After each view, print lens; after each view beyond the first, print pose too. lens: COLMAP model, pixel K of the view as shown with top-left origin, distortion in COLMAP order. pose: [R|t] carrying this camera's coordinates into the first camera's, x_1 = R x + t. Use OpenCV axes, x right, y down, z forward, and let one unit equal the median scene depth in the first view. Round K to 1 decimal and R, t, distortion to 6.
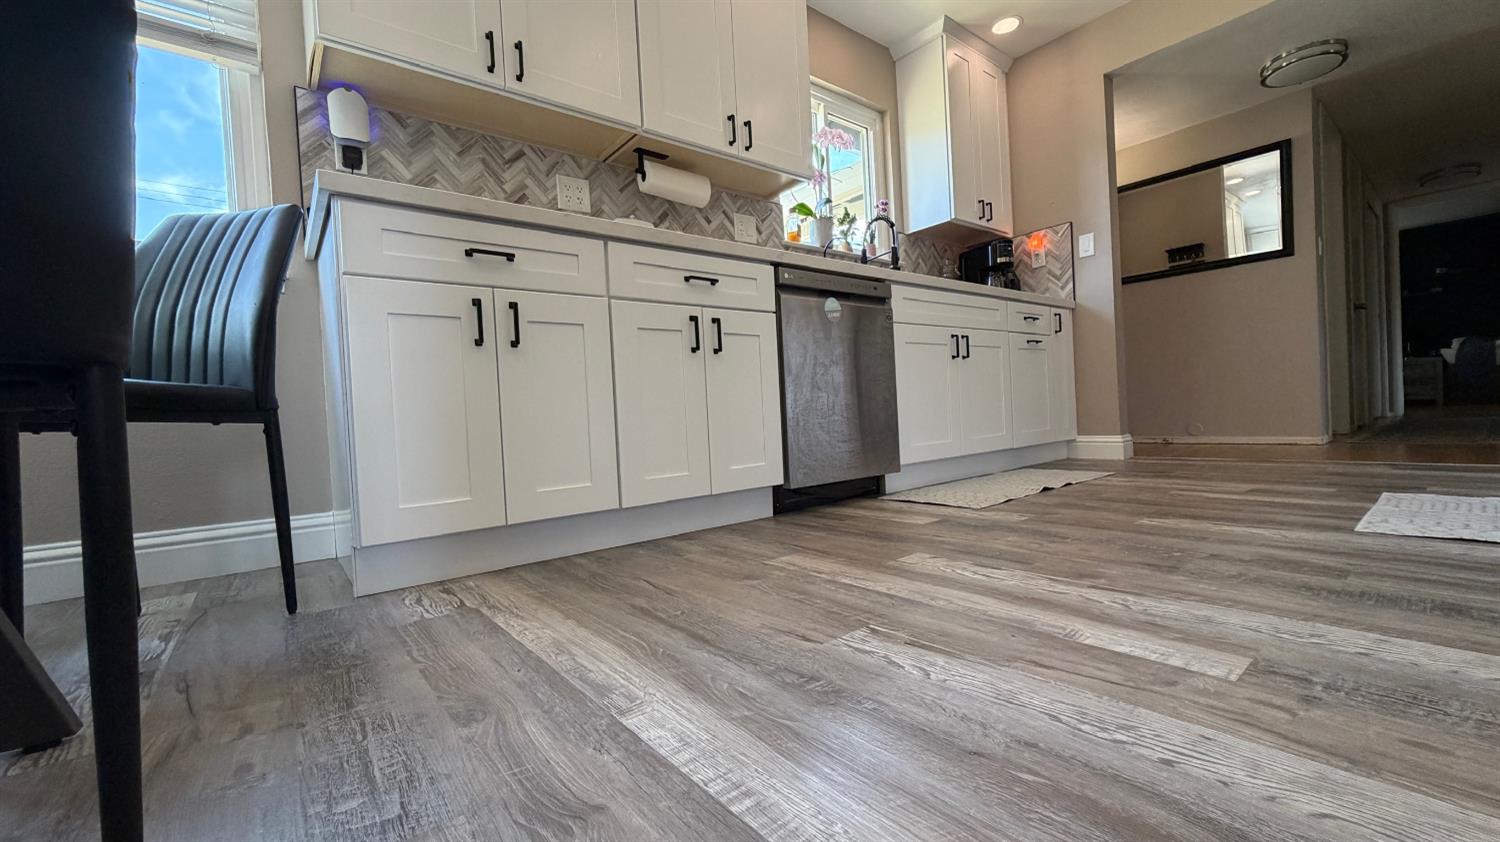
lens RADIAL K [[603.3, 0, 754.2], [0, 603.3, 419.1], [0, 0, 1]] dist [0.007781, -0.000723]
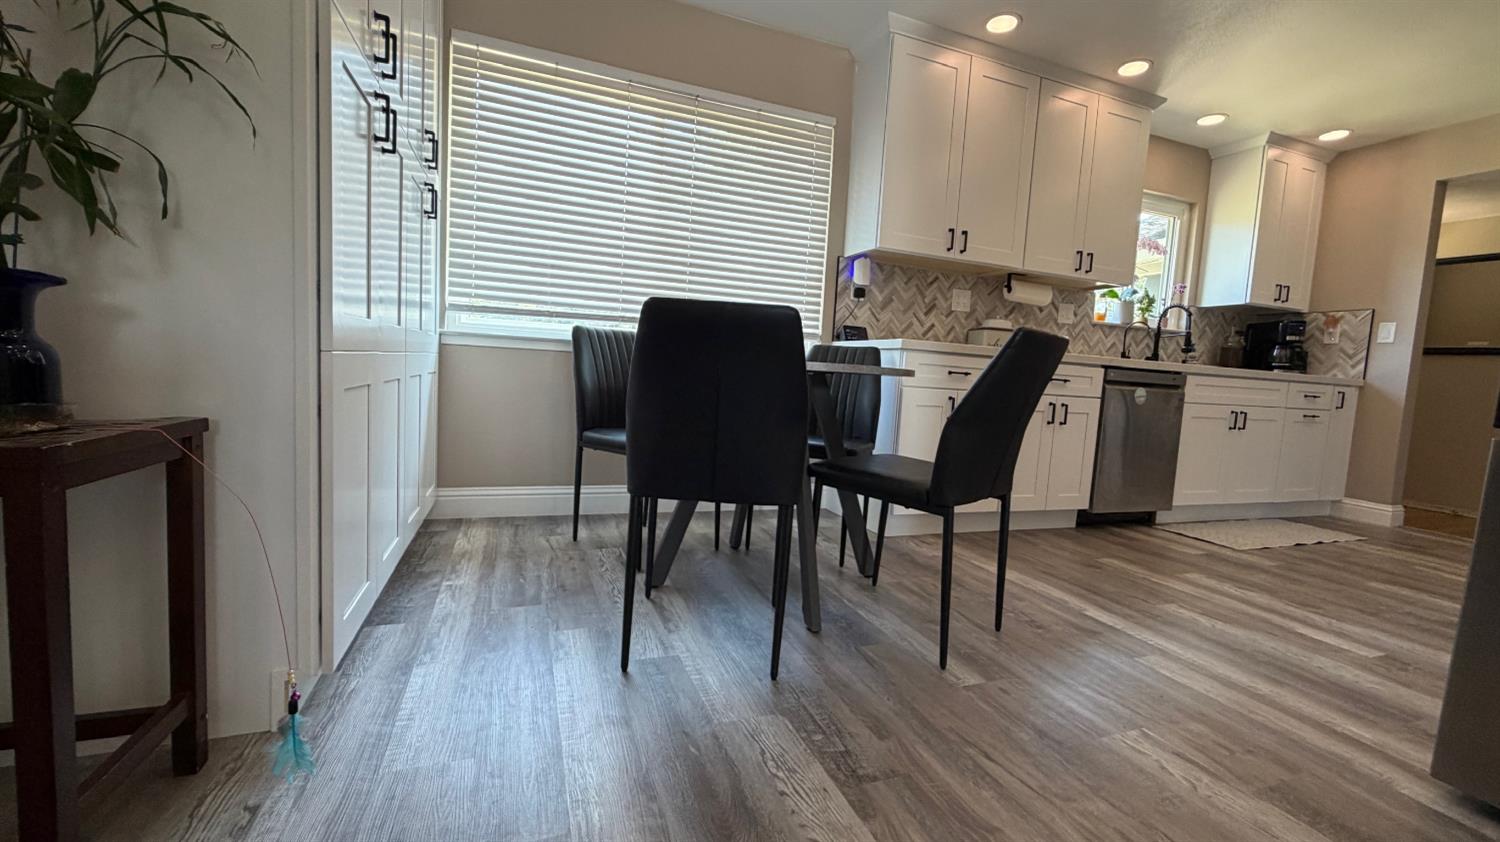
lens RADIAL K [[603.3, 0, 749.6], [0, 603.3, 415.6], [0, 0, 1]] dist [0.007781, -0.000723]
pose [[0.943631, 0.132374, -0.303376, -0.294103], [-0.113279, 0.990355, 0.079780, -0.137233], [0.311011, -0.040917, 0.949525, -0.643849]]
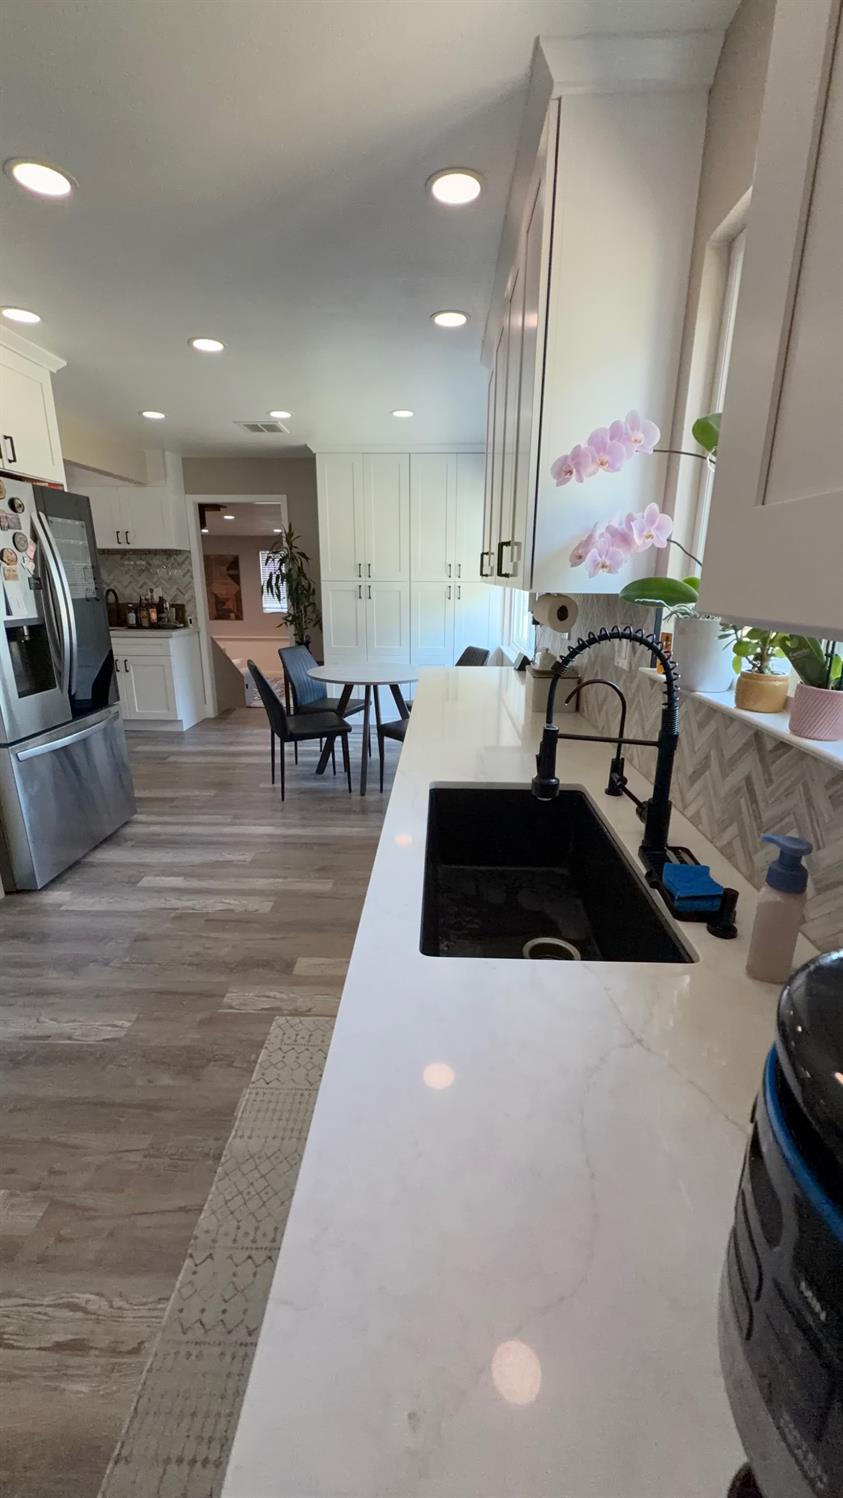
lens RADIAL K [[602.5, 0, 419.4], [0, 602.5, 745.8], [0, 0, 1]] dist [0.007781, -0.000723]
pose [[-0.658866, 0.247668, -0.710321, 0.703518], [0.011183, 0.947369, 0.319947, -0.507393], [0.752177, 0.202859, -0.626959, 1.478808]]
